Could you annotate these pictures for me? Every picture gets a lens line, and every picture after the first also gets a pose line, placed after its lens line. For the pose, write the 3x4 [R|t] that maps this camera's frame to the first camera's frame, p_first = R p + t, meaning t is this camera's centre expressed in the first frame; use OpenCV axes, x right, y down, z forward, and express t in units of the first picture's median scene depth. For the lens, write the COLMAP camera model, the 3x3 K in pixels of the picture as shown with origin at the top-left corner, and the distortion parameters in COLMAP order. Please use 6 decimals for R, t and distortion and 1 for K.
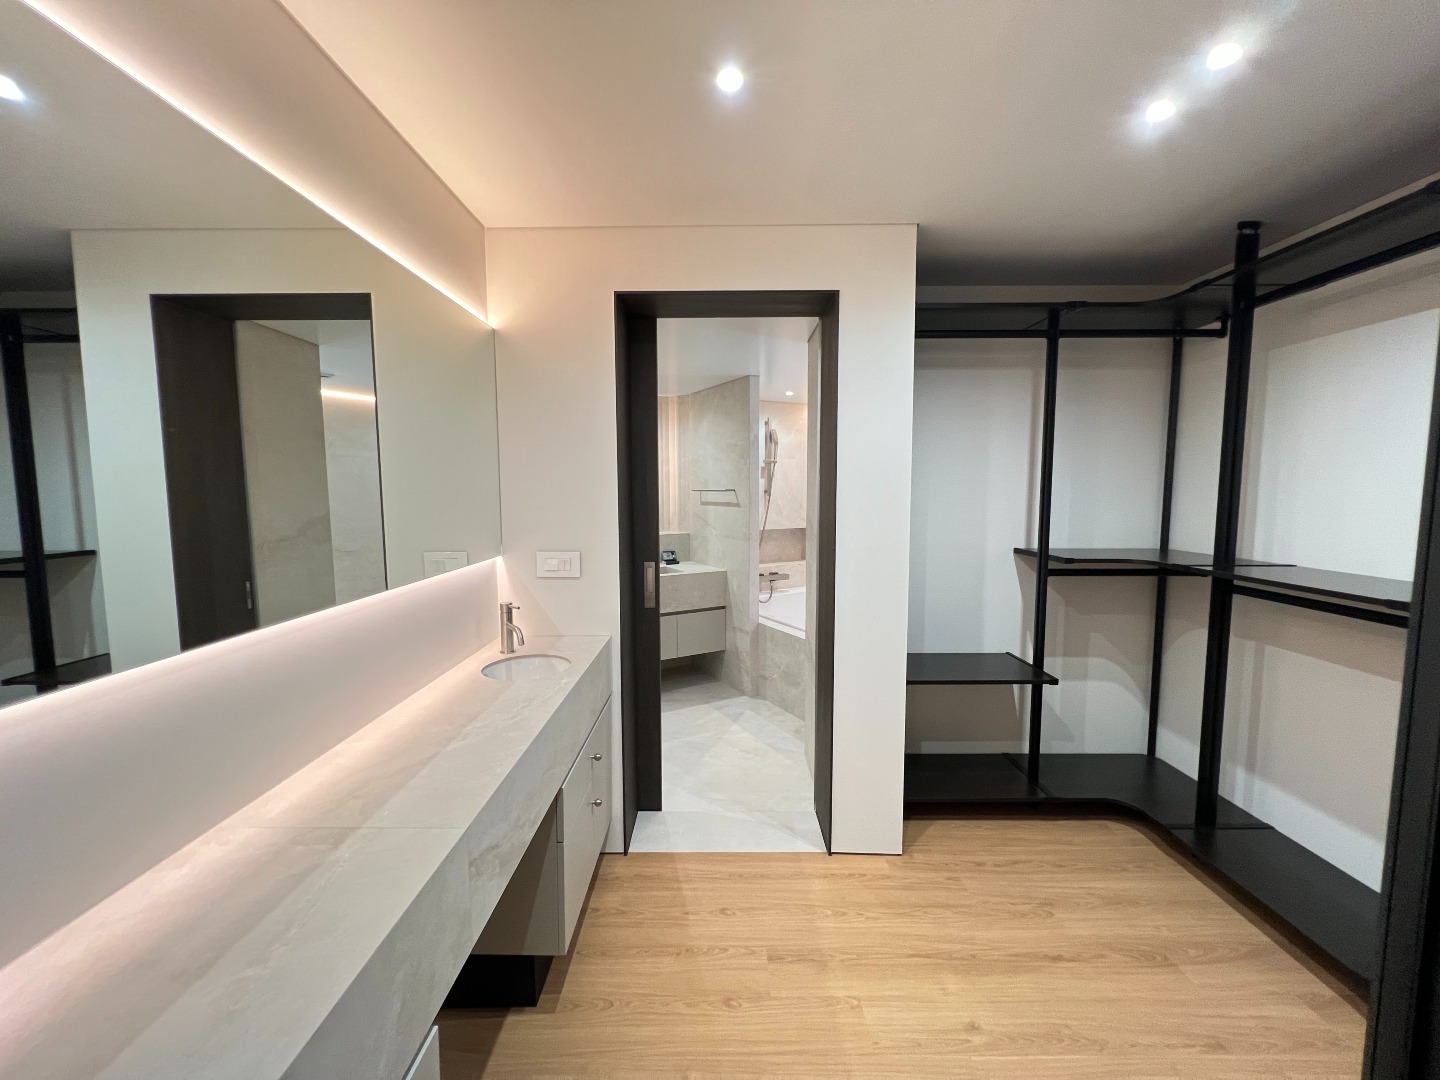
lens RADIAL K [[575.0, 0, 720.0], [0, 575.0, 540.0], [0, 0, 1]] dist [-0.009350, 0.003641]
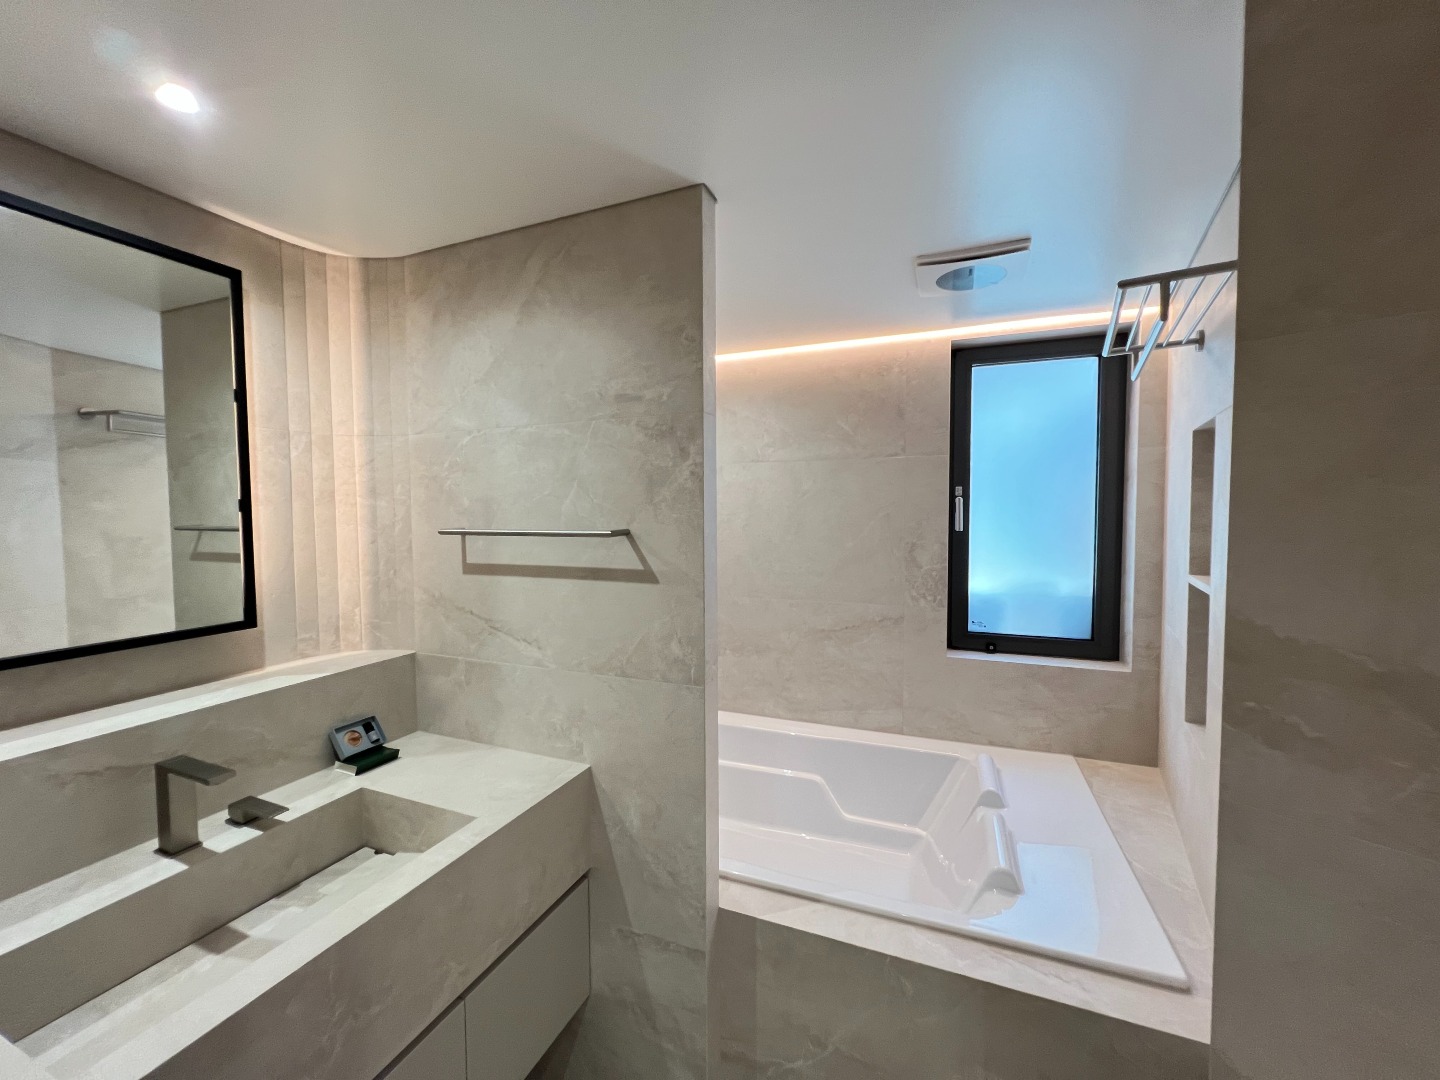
lens RADIAL K [[576.6, 0, 720.0], [0, 576.6, 540.0], [0, 0, 1]] dist [-0.001768, 0.000247]
pose [[0.782876, -0.028951, 0.621503, -0.133839], [0.056503, 0.998097, -0.024681, -0.066664], [-0.619606, 0.054439, 0.783023, 0.658360]]
